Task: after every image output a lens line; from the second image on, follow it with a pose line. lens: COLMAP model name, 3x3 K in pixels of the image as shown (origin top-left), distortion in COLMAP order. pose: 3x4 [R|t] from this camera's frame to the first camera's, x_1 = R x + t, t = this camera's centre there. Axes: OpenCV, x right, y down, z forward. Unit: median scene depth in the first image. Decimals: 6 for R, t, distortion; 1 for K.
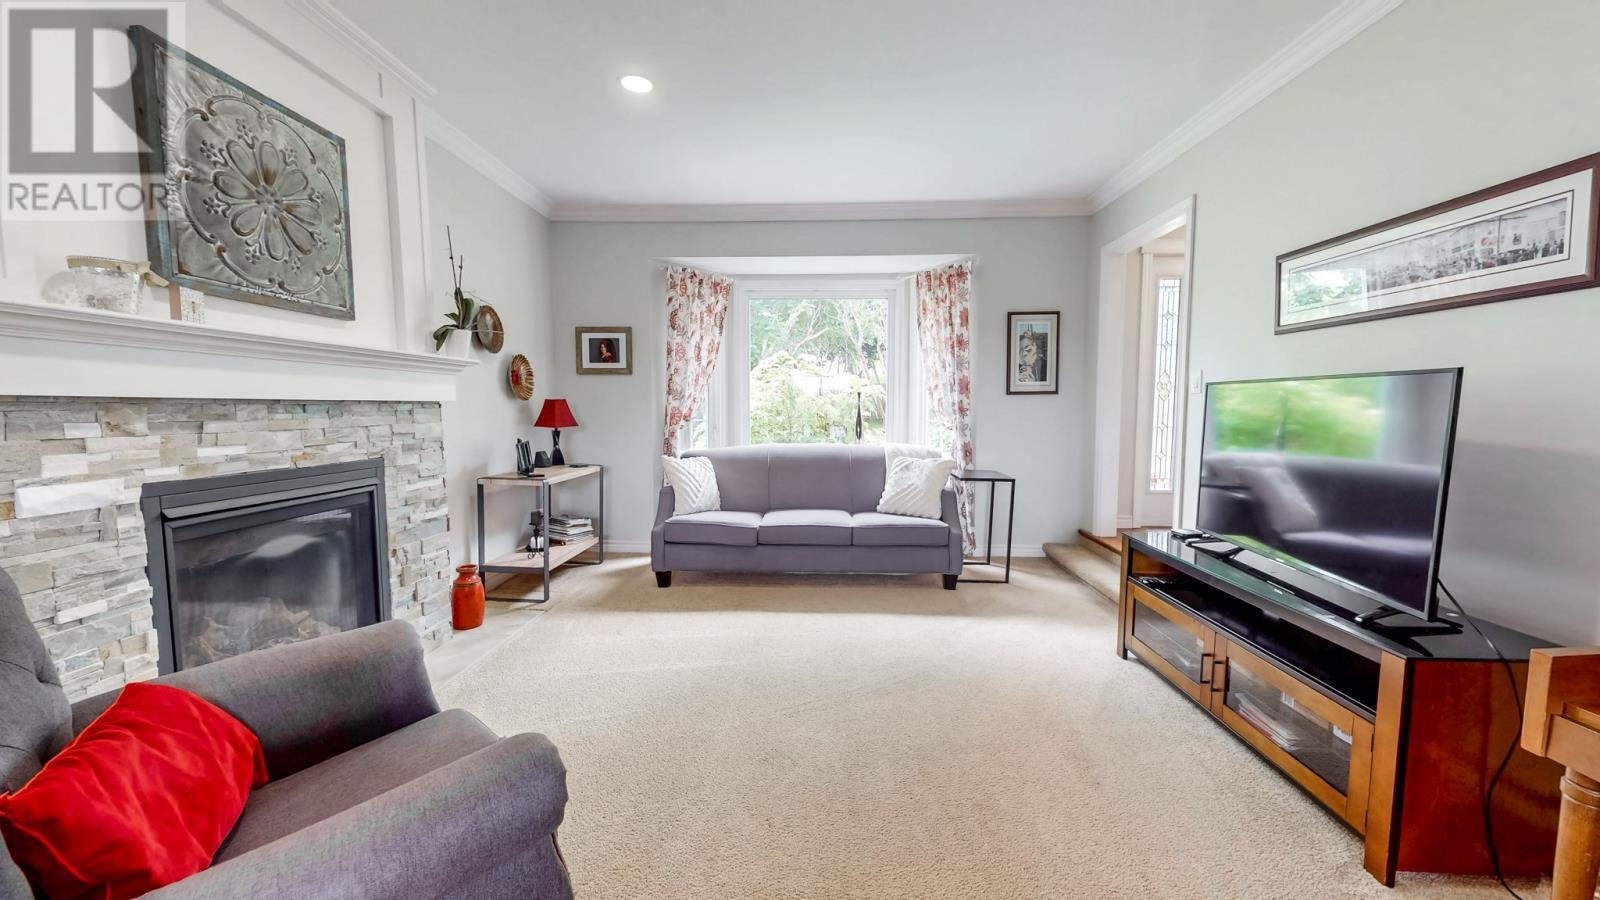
lens RADIAL K [[587.1, 0, 799.0], [0, 587.1, 452.1], [0, 0, 1]] dist [0.000030, -0.000170]
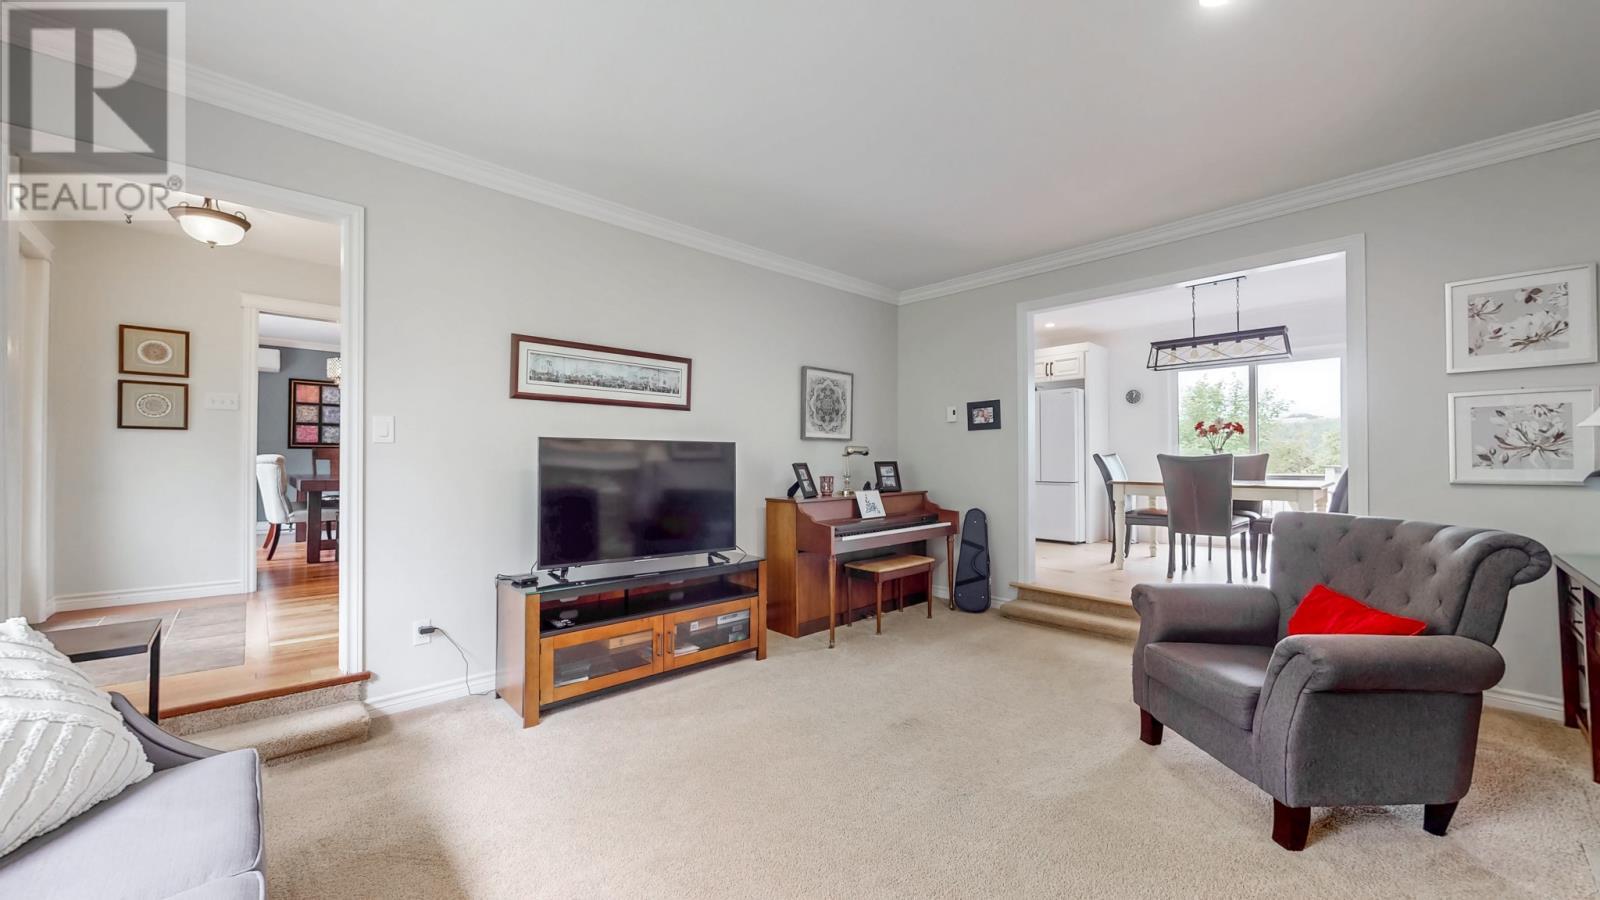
lens RADIAL K [[587.1, 0, 799.0], [0, 587.1, 452.1], [0, 0, 1]] dist [0.000030, -0.000170]
pose [[-0.705267, 0.010850, 0.708859, -0.682138], [0.054250, 0.997777, 0.038703, -0.155782], [-0.706863, 0.065751, -0.704288, 2.168039]]
